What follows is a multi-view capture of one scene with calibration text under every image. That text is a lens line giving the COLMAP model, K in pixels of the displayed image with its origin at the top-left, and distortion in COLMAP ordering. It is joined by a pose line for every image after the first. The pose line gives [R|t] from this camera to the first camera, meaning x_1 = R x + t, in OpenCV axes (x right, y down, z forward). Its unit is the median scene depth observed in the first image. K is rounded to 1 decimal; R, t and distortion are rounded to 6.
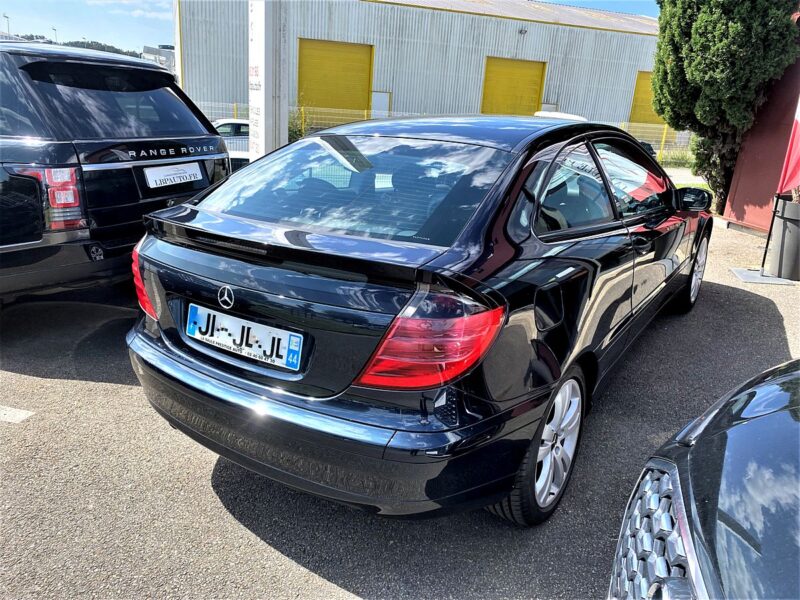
lens RADIAL K [[606.8, 0, 400.0], [0, 606.8, 300.0], [0, 0, 1]] dist [0.006079, -0.000734]
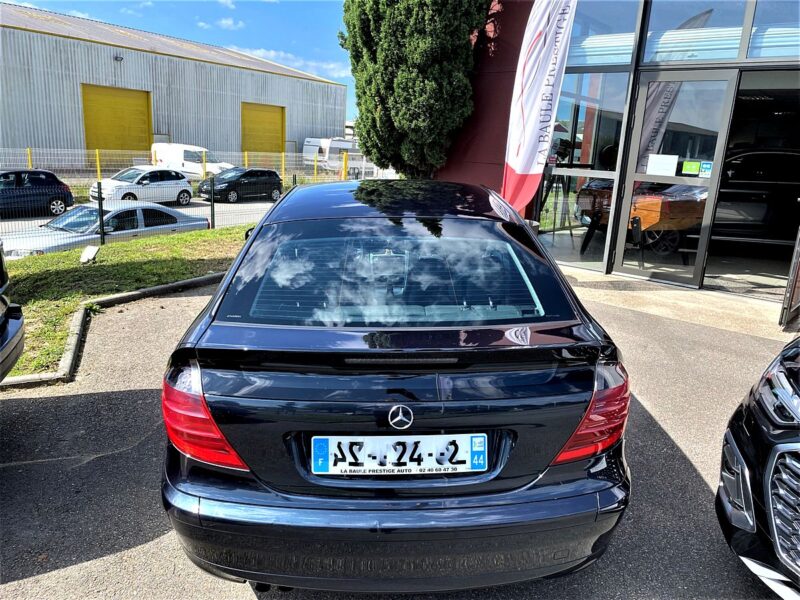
lens RADIAL K [[618.3, 0, 400.0], [0, 618.3, 300.0], [0, 0, 1]] dist [0.008313, 0.003607]
pose [[0.817371, -0.160920, 0.553181, -0.220801], [0.186509, 0.982400, 0.010196, -0.053492], [-0.545086, 0.094840, 0.832999, 0.057618]]
